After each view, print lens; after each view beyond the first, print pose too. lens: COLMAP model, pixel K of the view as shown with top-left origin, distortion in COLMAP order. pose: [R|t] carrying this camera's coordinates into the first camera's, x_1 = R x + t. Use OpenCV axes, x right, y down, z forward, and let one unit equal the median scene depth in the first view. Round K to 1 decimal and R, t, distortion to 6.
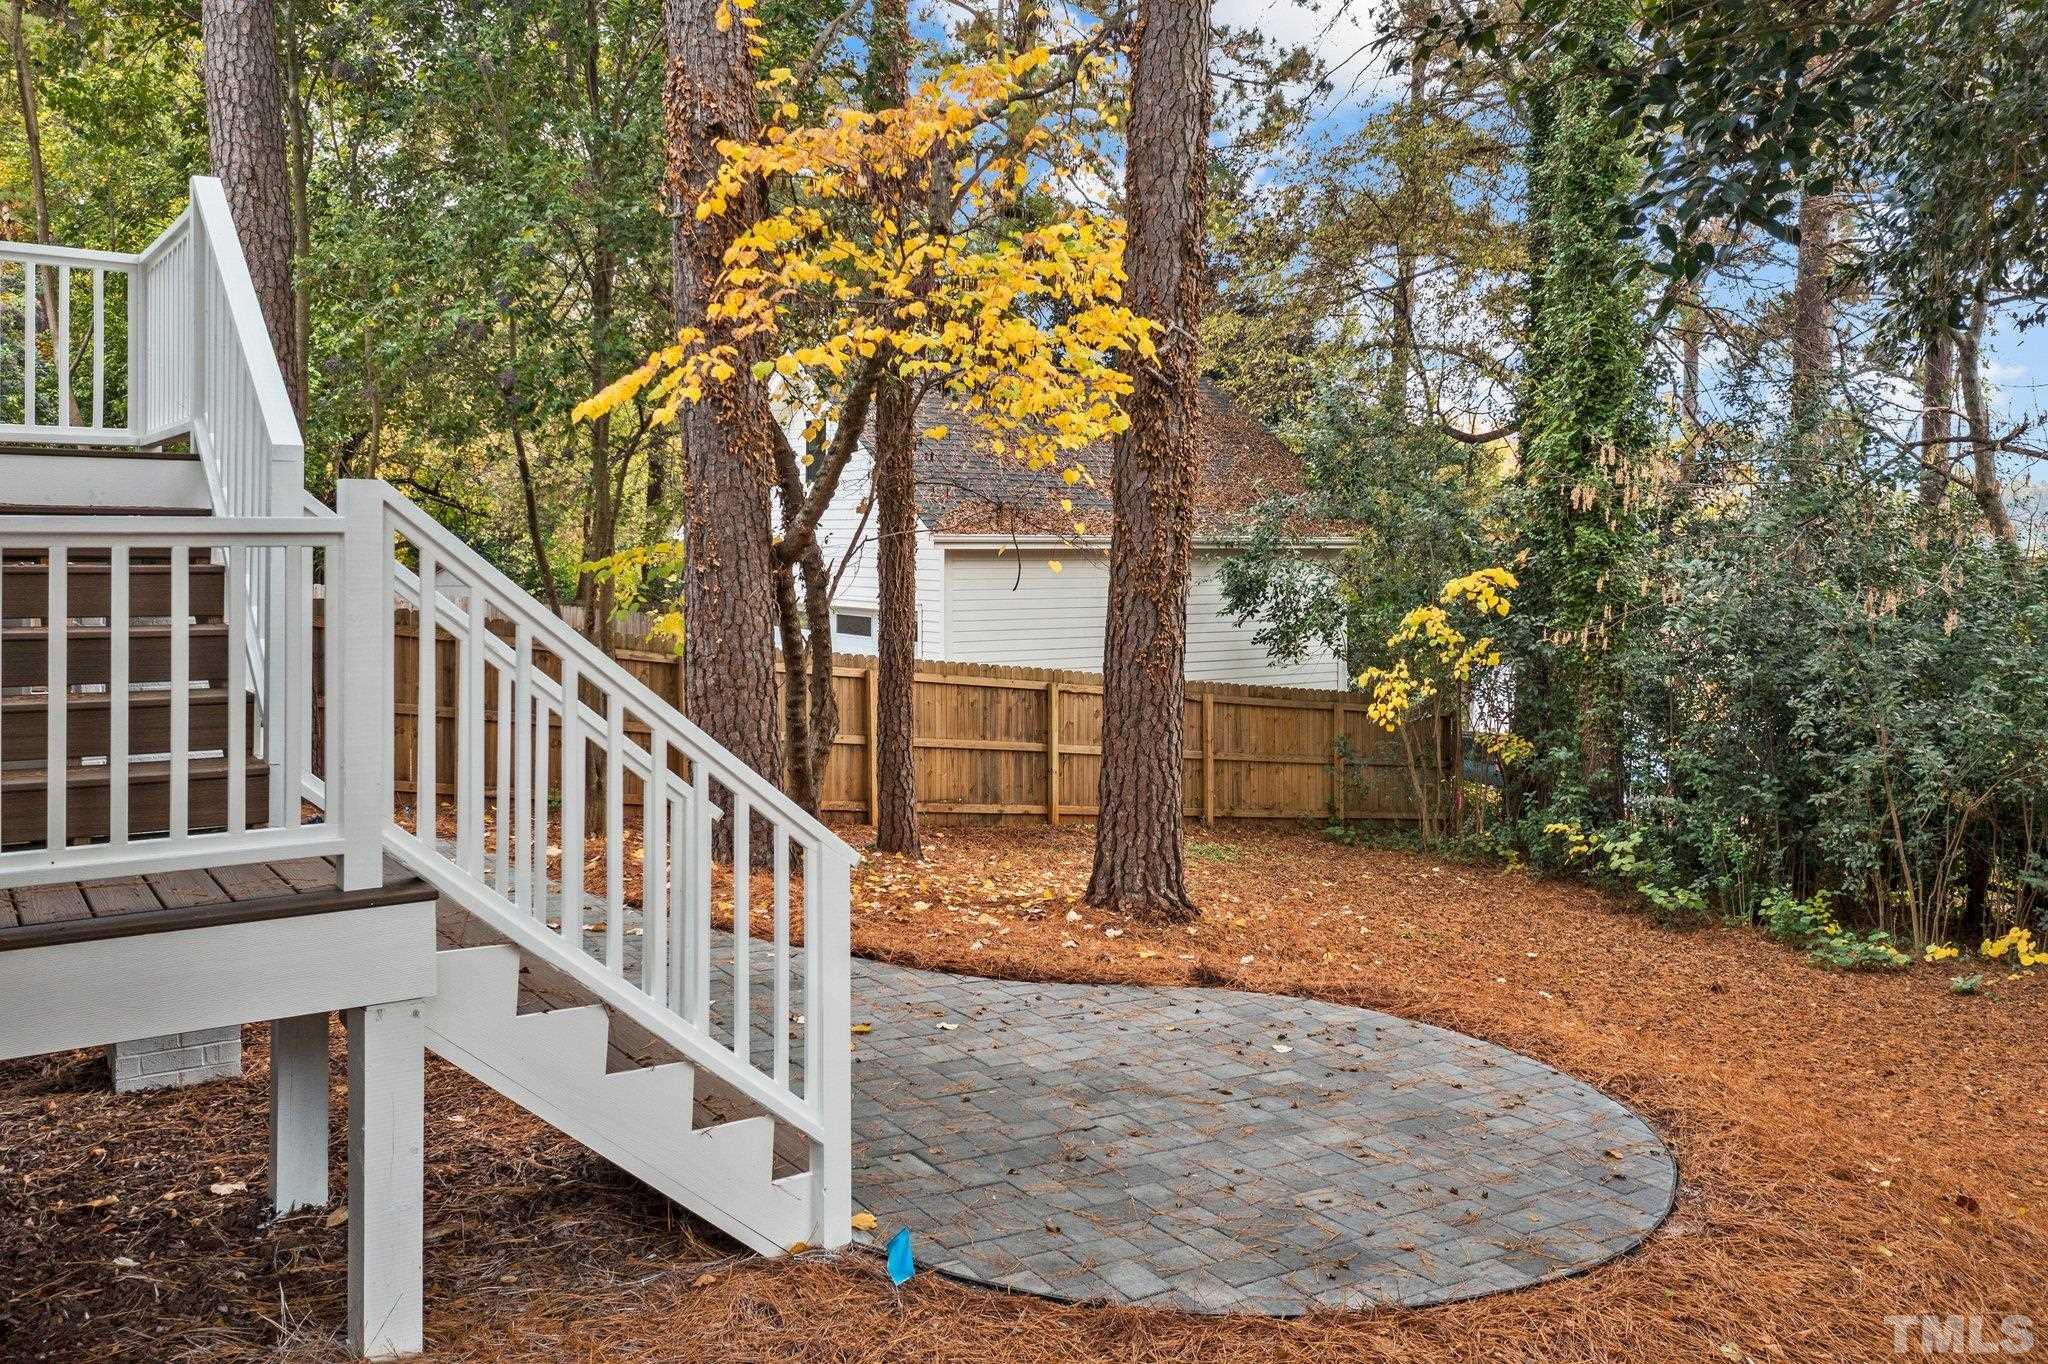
lens RADIAL K [[1660.5, 0, 1024.6], [0, 1660.5, 563.7], [0, 0, 1]] dist [0.002539, -0.001369]
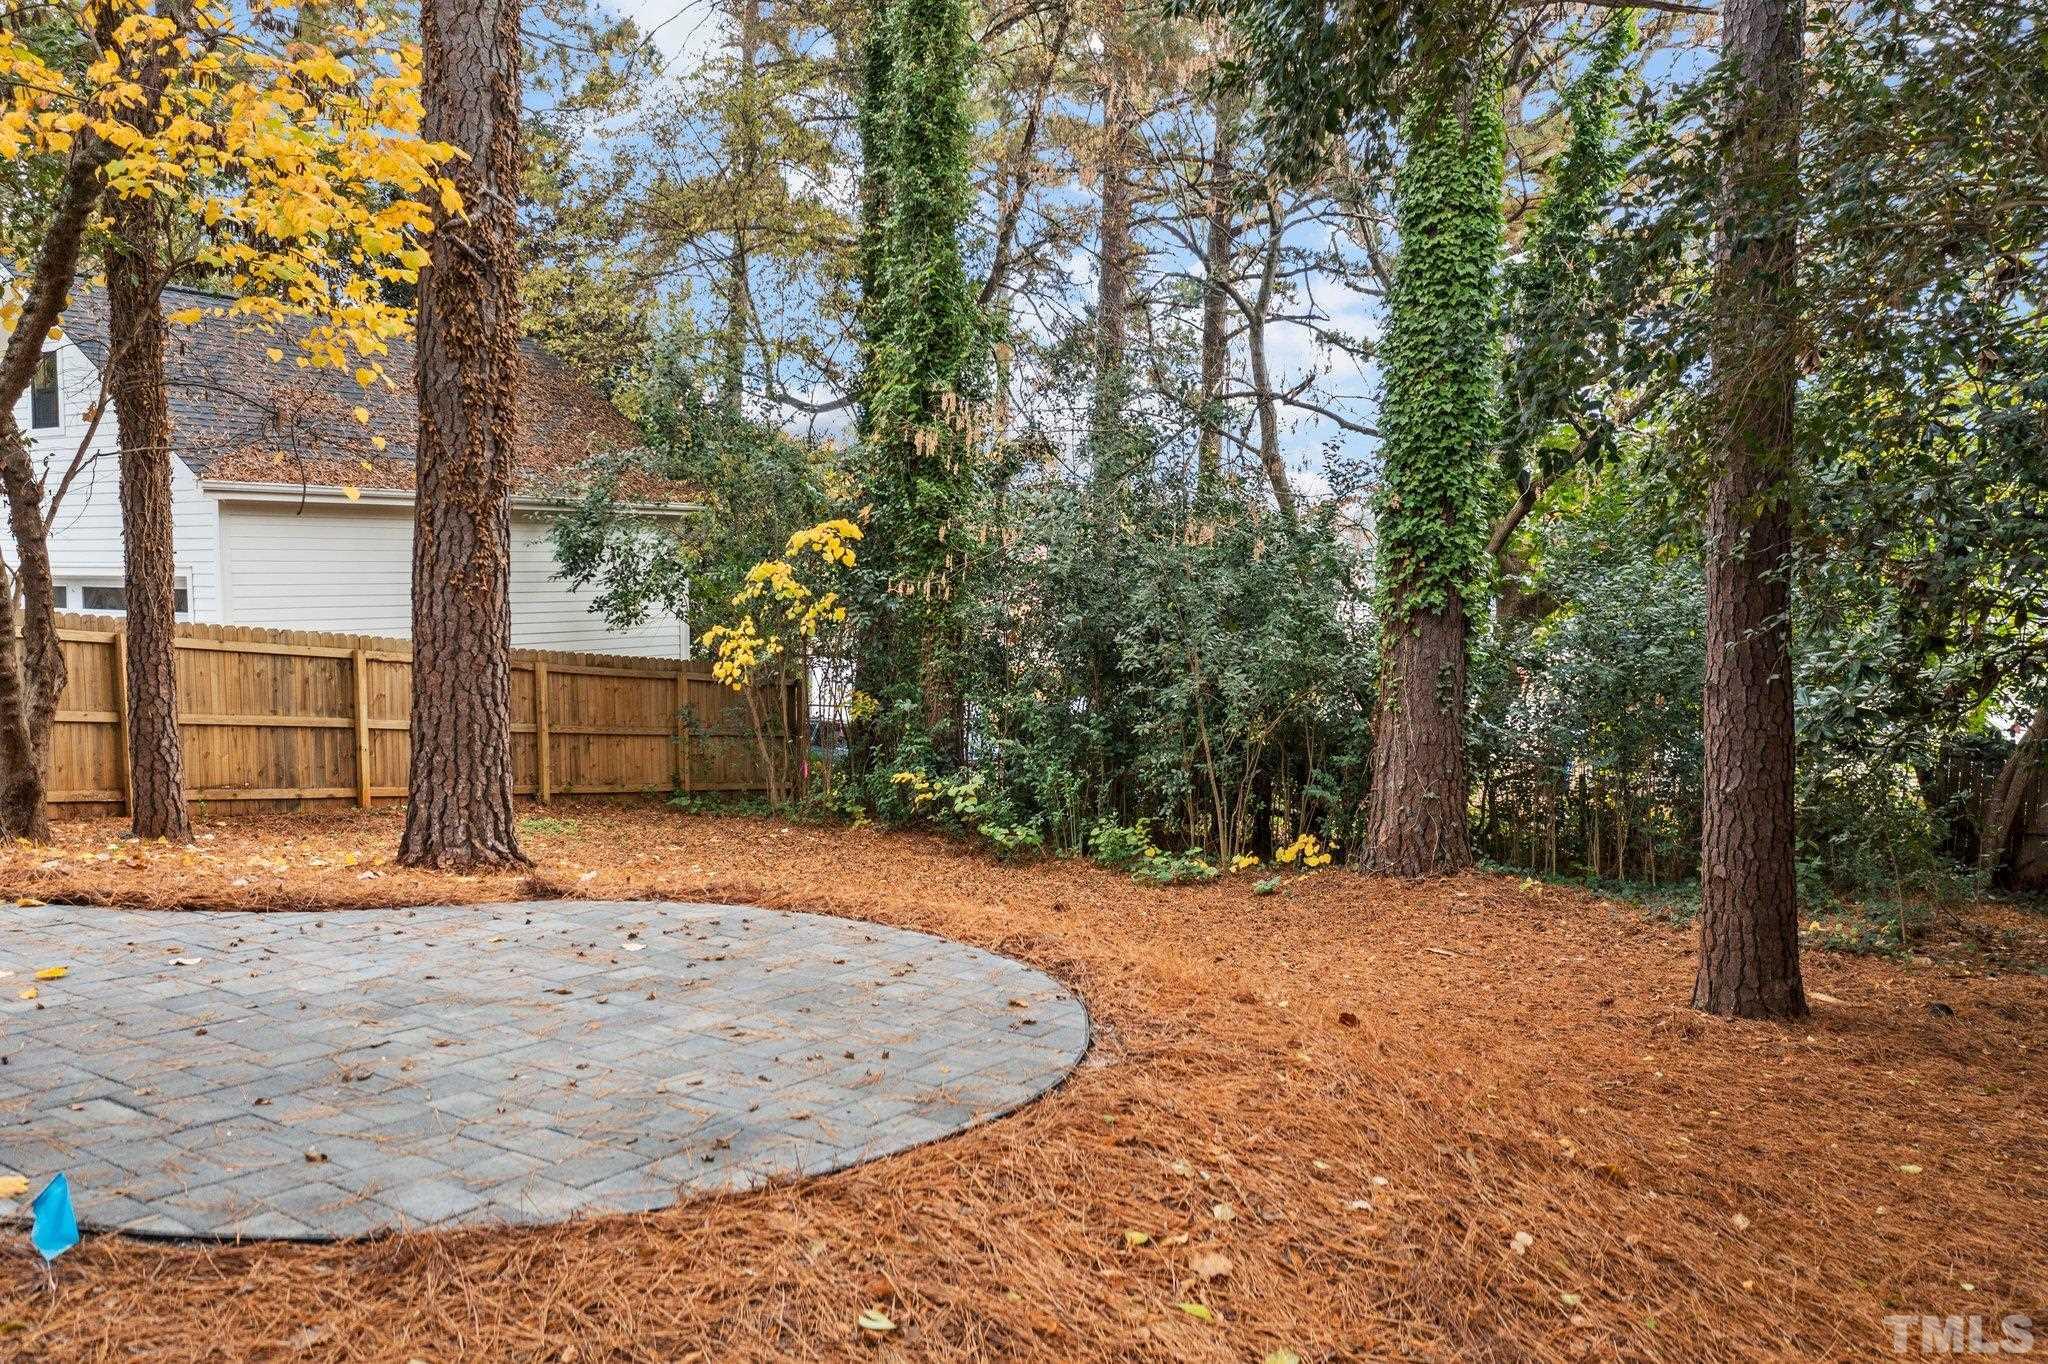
lens RADIAL K [[1640.9, 0, 1033.6], [0, 1640.9, 691.0], [0, 0, 1]] dist [-0.006062, 0.013116]
pose [[0.920564, -0.030932, 0.389365, 0.011973], [0.003834, 0.997527, 0.070183, 0.055463], [-0.390573, -0.063115, 0.918406, 0.089306]]
